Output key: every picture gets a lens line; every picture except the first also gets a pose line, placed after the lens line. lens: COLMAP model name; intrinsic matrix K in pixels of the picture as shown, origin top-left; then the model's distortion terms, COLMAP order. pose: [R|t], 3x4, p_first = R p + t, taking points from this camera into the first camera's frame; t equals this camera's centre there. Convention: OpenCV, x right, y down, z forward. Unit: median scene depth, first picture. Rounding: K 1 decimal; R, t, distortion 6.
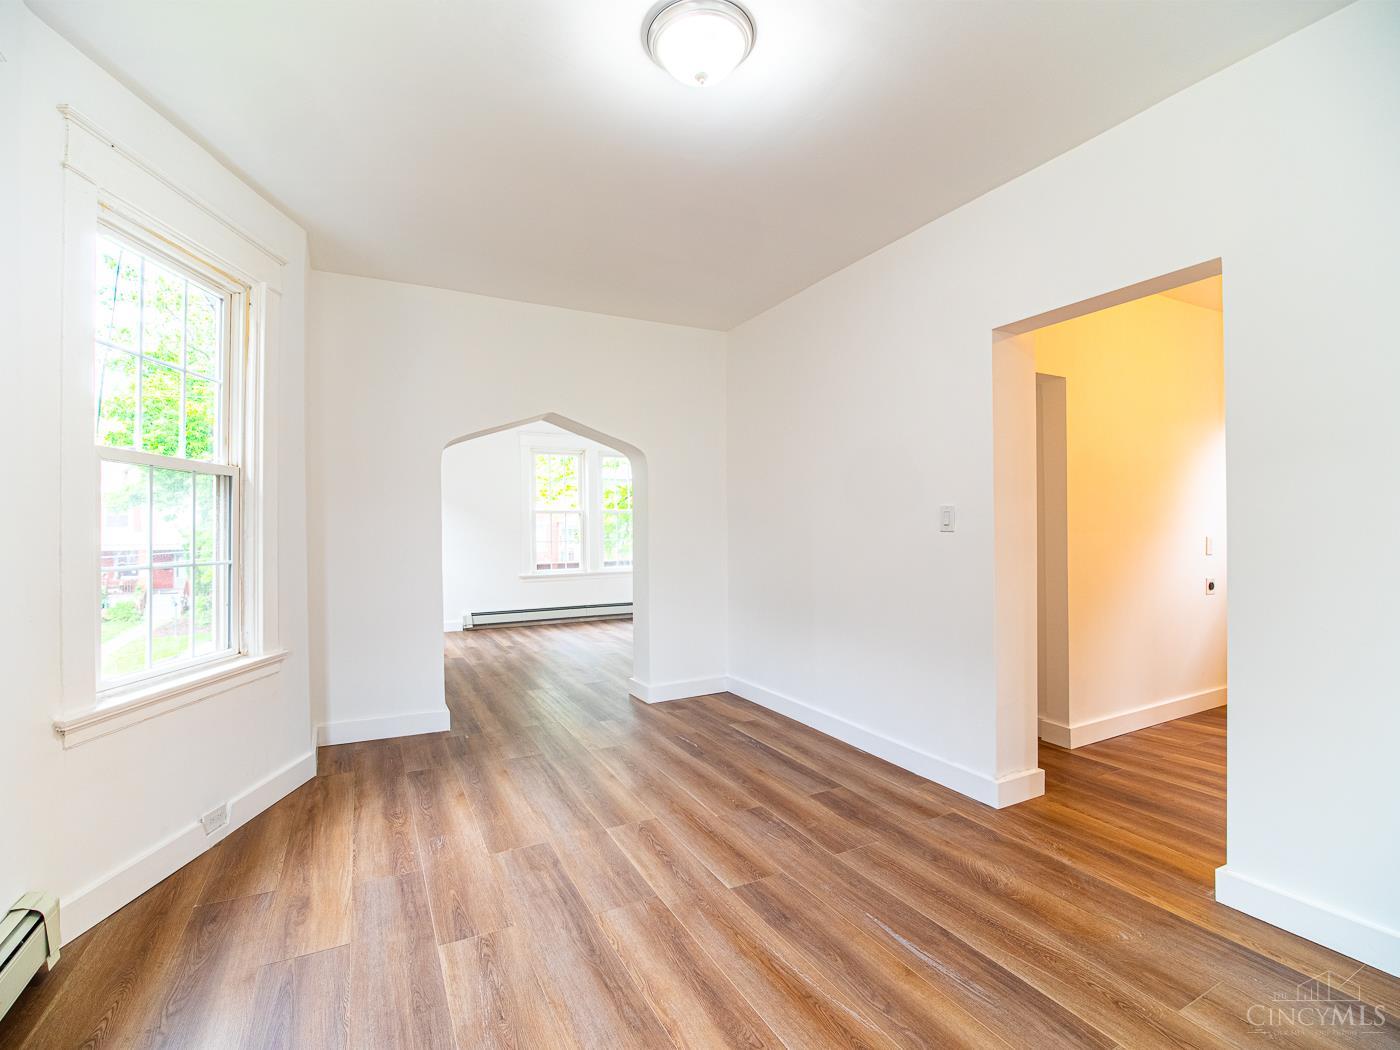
lens RADIAL K [[641.2, 0, 700.2], [0, 641.2, 525.7], [0, 0, 1]] dist [-0.023215, -0.001375]
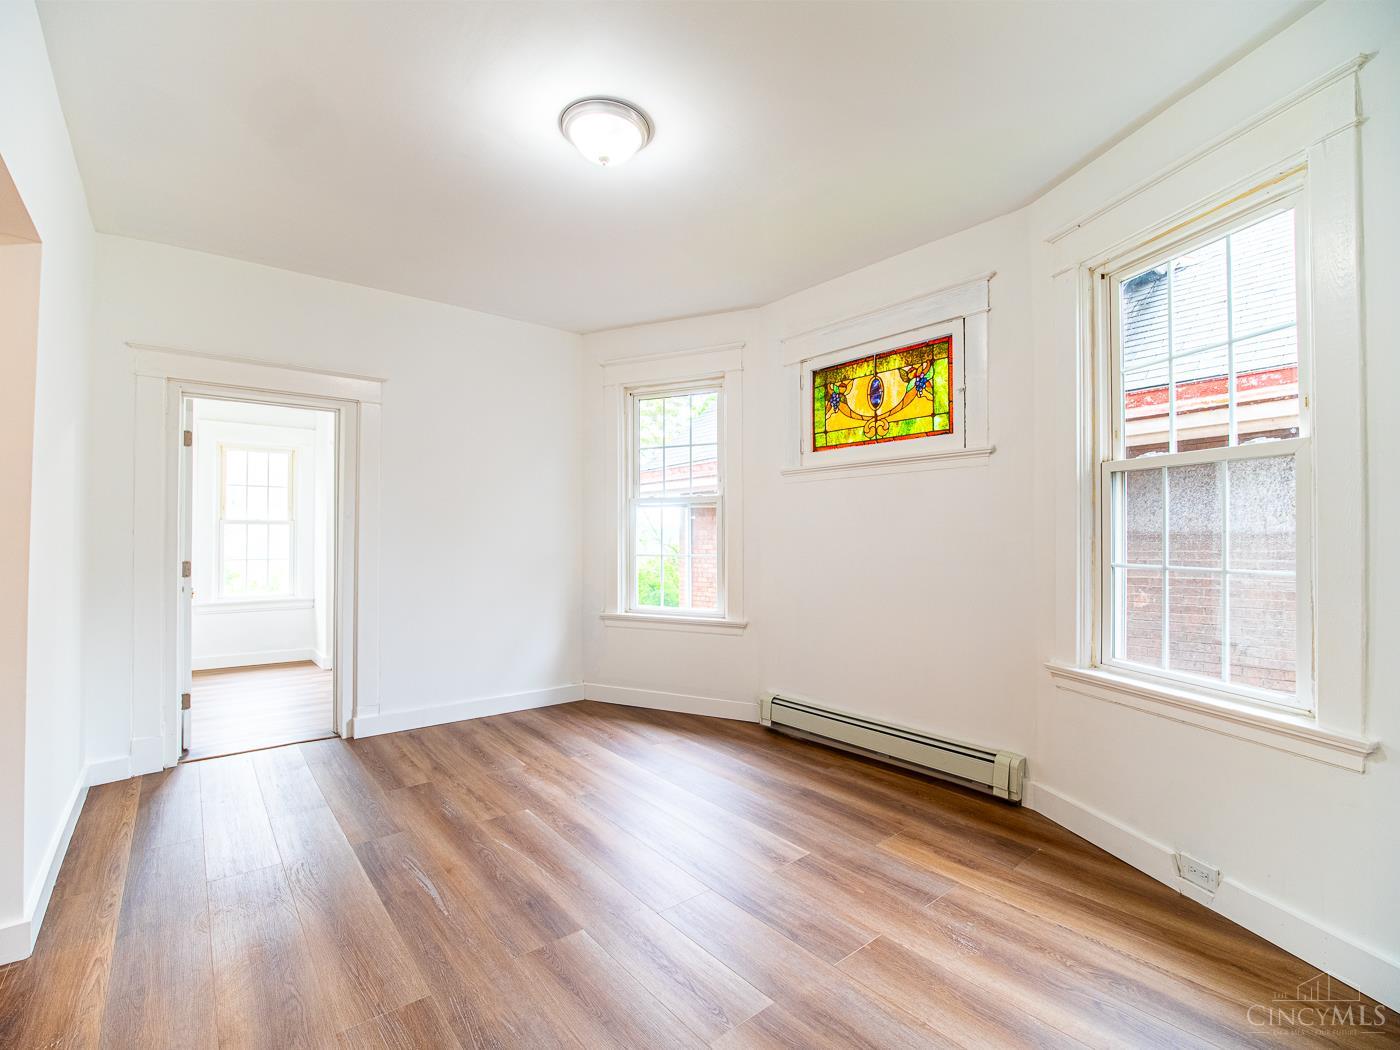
lens RADIAL K [[641.2, 0, 699.4], [0, 641.2, 529.4], [0, 0, 1]] dist [-0.023215, -0.001375]
pose [[-0.980723, 0.005997, -0.195309, 0.053843], [0.009942, 0.999766, -0.019226, 0.015779], [0.195148, -0.020798, -0.980553, 1.875328]]
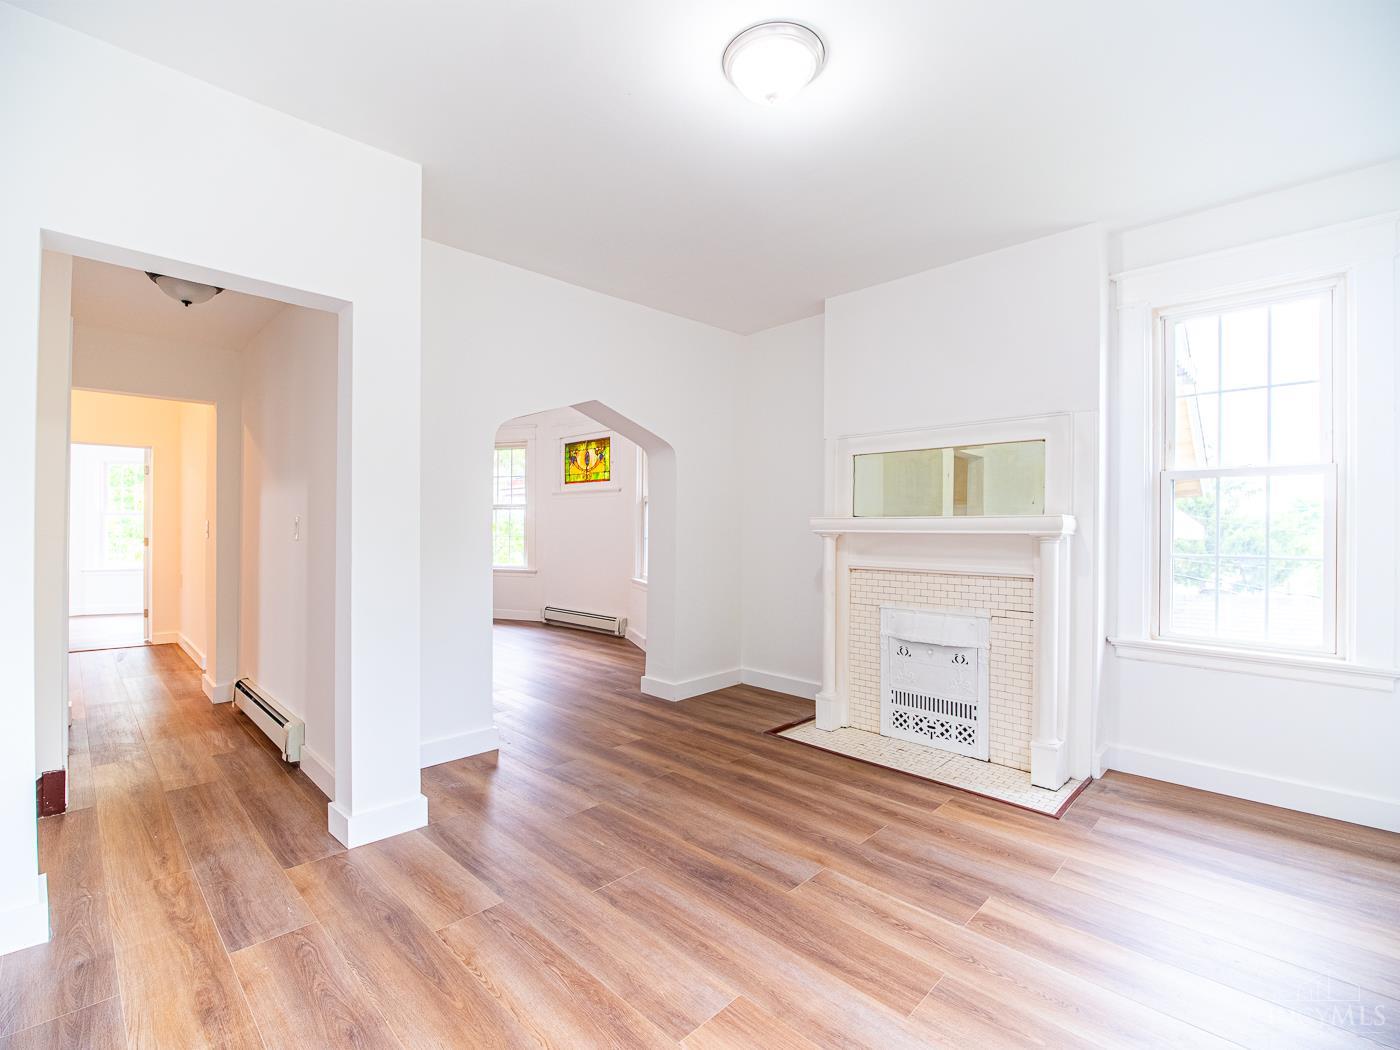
lens RADIAL K [[641.2, 0, 699.4], [0, 641.2, 525.1], [0, 0, 1]] dist [-0.023215, -0.001375]
pose [[-0.954514, 0.003290, -0.298149, -0.246995], [0.006090, 0.999946, -0.008466, 0.033493], [0.298105, -0.009897, -0.954482, 3.813976]]
